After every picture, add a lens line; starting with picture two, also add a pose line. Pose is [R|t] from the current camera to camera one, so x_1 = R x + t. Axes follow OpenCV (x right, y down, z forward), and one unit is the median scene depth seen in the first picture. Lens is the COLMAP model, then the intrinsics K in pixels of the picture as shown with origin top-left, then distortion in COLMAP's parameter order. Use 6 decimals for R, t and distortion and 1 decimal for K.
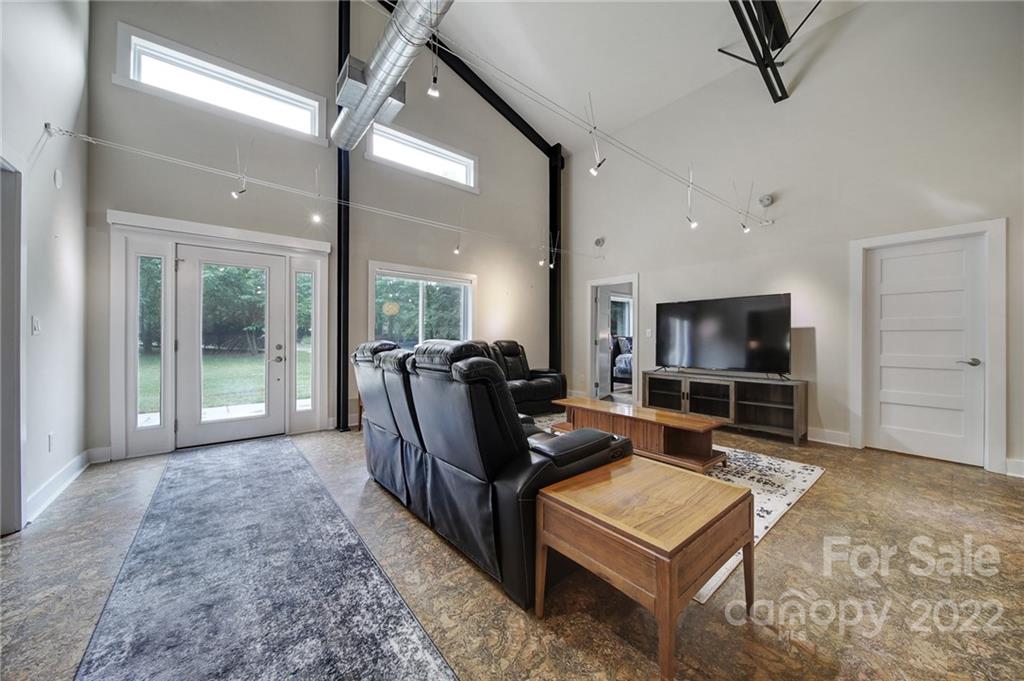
lens RADIAL K [[358.9, 0, 513.6], [0, 358.9, 335.9], [0, 0, 1]] dist [-0.003248, -0.000359]
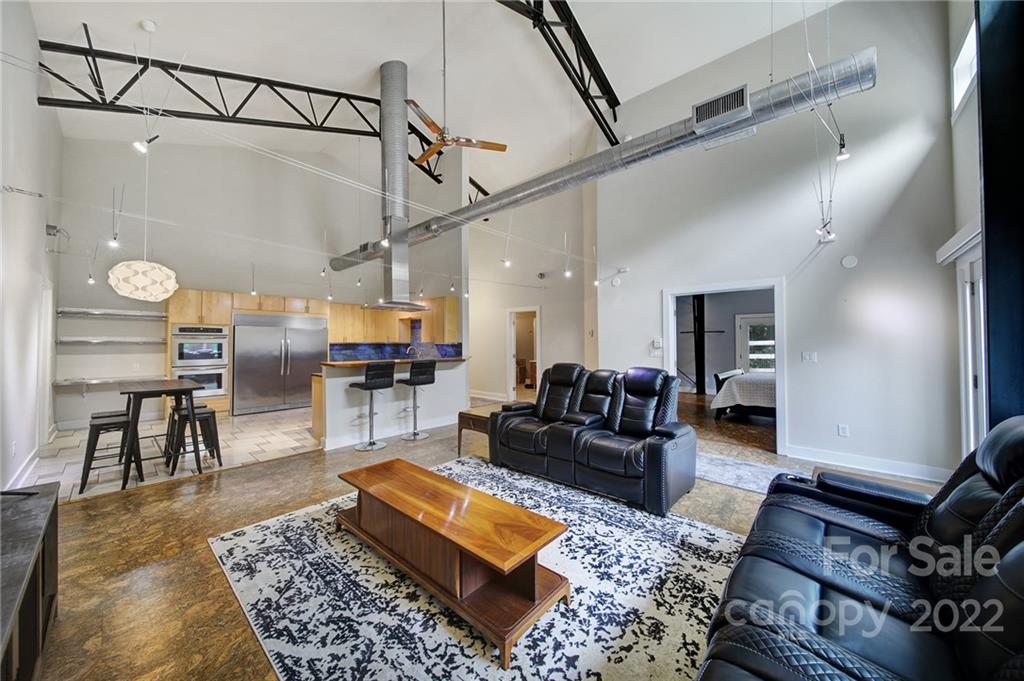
lens RADIAL K [[358.9, 0, 513.6], [0, 358.9, 335.9], [0, 0, 1]] dist [-0.003248, -0.000359]
pose [[-0.987426, -0.007763, -0.157888, 0.256154], [-0.005249, 0.999853, -0.016333, -0.055775], [0.157992, -0.015298, -0.987322, 1.485817]]
